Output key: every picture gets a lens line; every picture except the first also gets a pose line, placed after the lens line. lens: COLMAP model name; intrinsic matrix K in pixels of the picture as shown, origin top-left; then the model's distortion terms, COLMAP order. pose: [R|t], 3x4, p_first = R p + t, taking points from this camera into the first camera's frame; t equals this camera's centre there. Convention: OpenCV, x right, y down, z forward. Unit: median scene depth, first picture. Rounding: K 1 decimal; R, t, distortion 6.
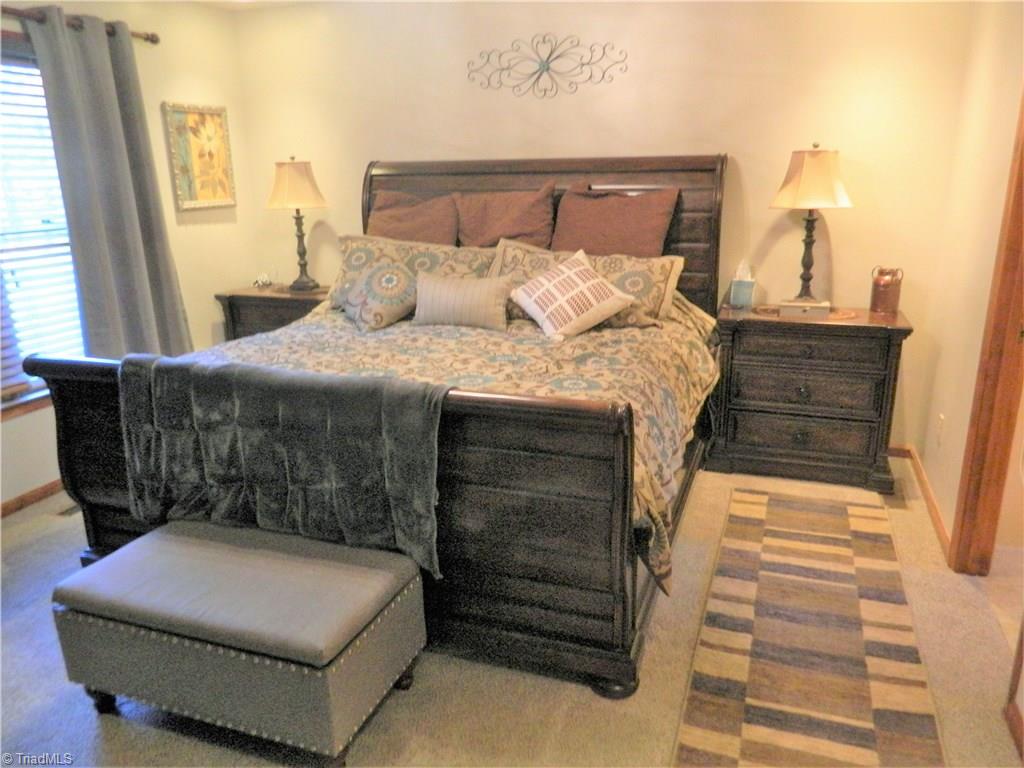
lens RADIAL K [[768.8, 0, 512.0], [0, 768.8, 384.0], [0, 0, 1]] dist [0.005441, 0.001137]
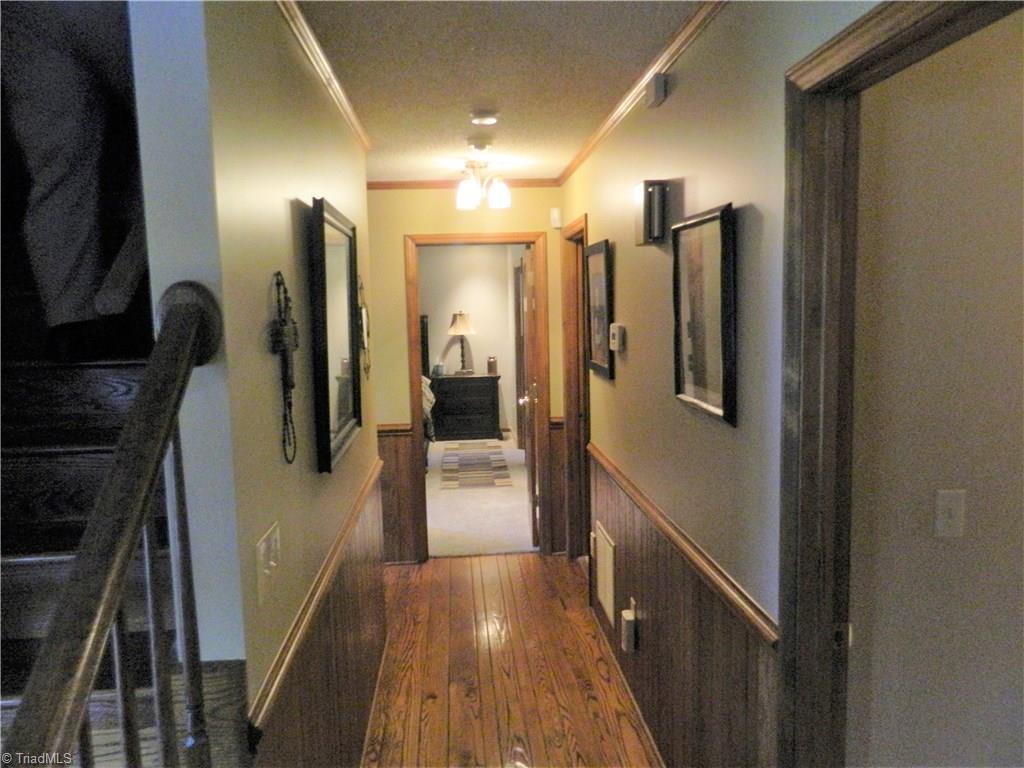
lens RADIAL K [[768.8, 0, 512.0], [0, 768.8, 384.0], [0, 0, 1]] dist [0.005441, 0.001137]
pose [[0.913771, -0.043912, 0.403850, -0.513082], [0.124492, 0.976577, -0.175497, 0.410749], [-0.386684, 0.210640, 0.897834, -1.365096]]
